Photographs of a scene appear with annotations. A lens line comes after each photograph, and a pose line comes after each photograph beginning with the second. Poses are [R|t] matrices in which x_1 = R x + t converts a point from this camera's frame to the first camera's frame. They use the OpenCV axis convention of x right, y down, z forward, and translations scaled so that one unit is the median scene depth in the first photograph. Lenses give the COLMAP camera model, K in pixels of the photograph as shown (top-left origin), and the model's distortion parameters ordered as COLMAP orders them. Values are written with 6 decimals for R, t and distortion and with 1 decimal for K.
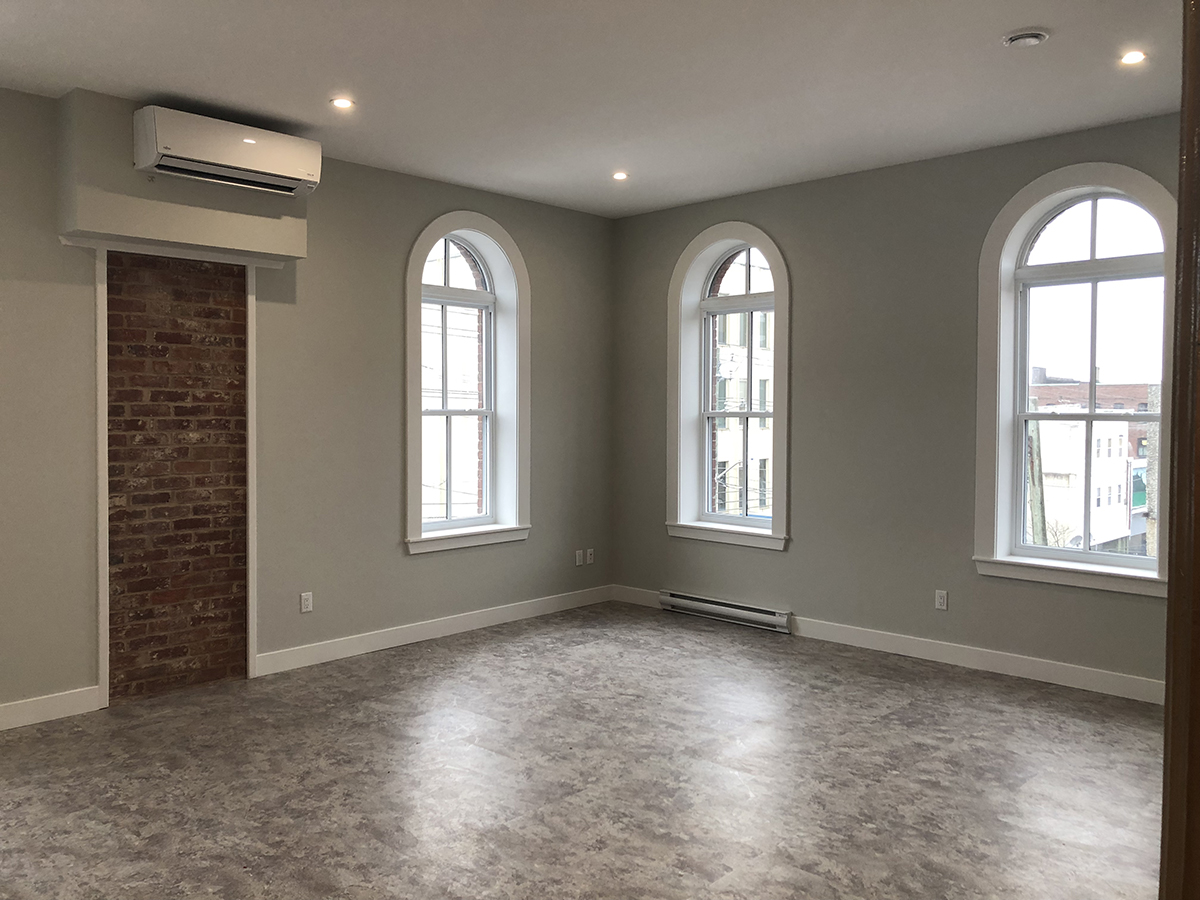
lens RADIAL K [[972.2, 0, 602.6], [0, 972.2, 433.9], [0, 0, 1]] dist [0.031706, -0.004173]
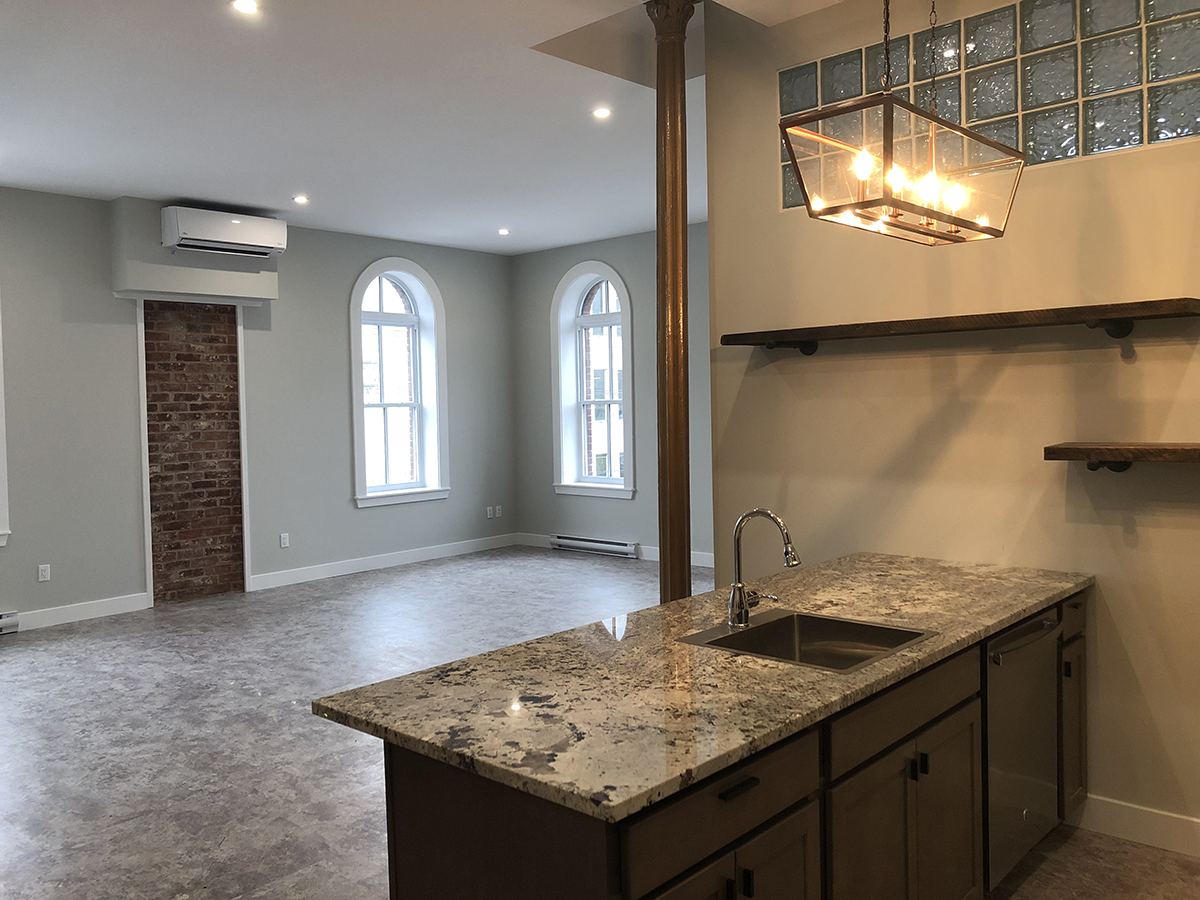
lens RADIAL K [[980.0, 0, 617.5], [0, 980.0, 440.3], [0, 0, 1]] dist [0.006652, -0.004544]
pose [[0.998711, -0.024683, 0.044352, 0.129037], [0.024108, 0.999619, 0.013461, 0.020843], [-0.044667, -0.012375, 0.998925, -0.476618]]
